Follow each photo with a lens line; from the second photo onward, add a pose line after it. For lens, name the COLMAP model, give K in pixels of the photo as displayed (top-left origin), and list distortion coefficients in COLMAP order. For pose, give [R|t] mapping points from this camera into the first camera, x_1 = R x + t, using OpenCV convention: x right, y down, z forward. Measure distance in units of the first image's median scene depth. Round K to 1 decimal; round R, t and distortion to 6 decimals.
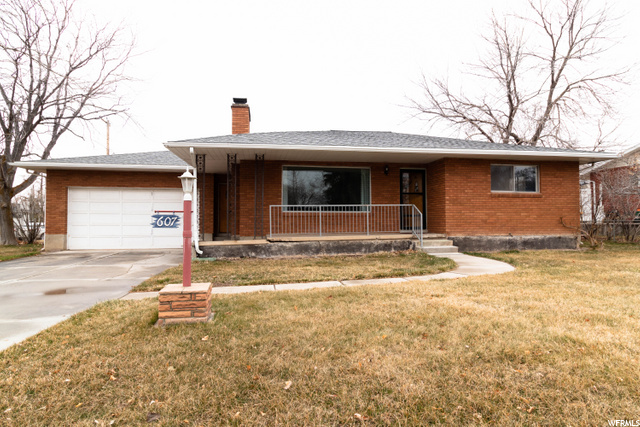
lens RADIAL K [[357.5, 0, 320.9], [0, 357.5, 215.8], [0, 0, 1]] dist [0.002448, 0.004655]
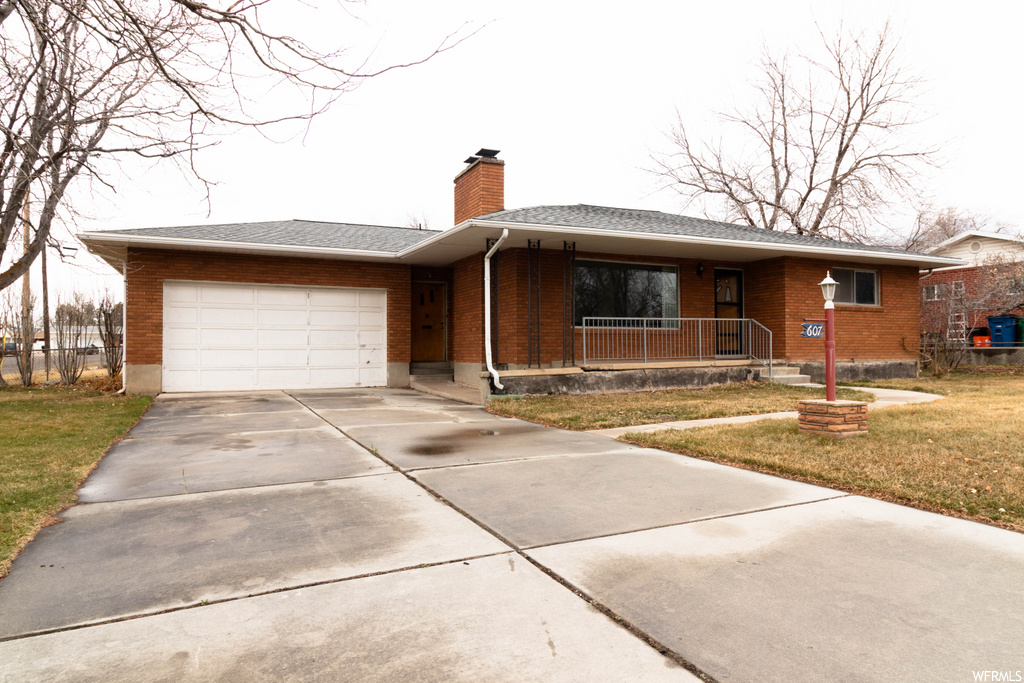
lens RADIAL K [[640.8, 0, 512.4], [0, 640.8, 342.1], [0, 0, 1]] dist [-0.003915, -0.002699]
pose [[0.966012, 0.003531, 0.258474, -0.524978], [-0.004336, 0.999987, 0.002545, 0.014000], [-0.258462, -0.003580, 0.966015, -0.129673]]
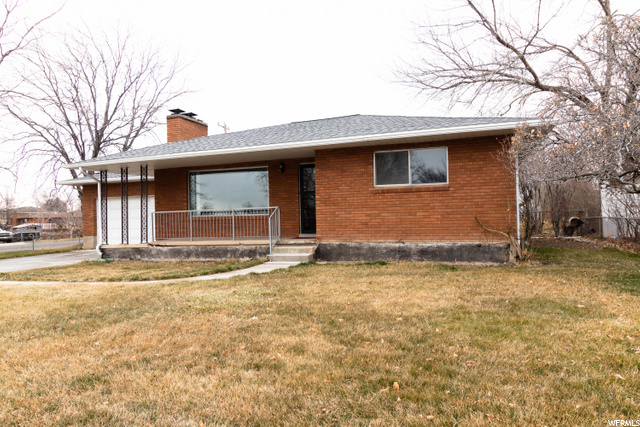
lens RADIAL K [[445.3, 0, 320.3], [0, 445.3, 214.1], [0, 0, 1]] dist [-0.005287, -0.001392]
pose [[0.862970, -0.020484, -0.504840, 0.868817], [0.024588, 0.999697, 0.001468, -0.010640], [0.504657, -0.013679, 0.863211, 0.087166]]
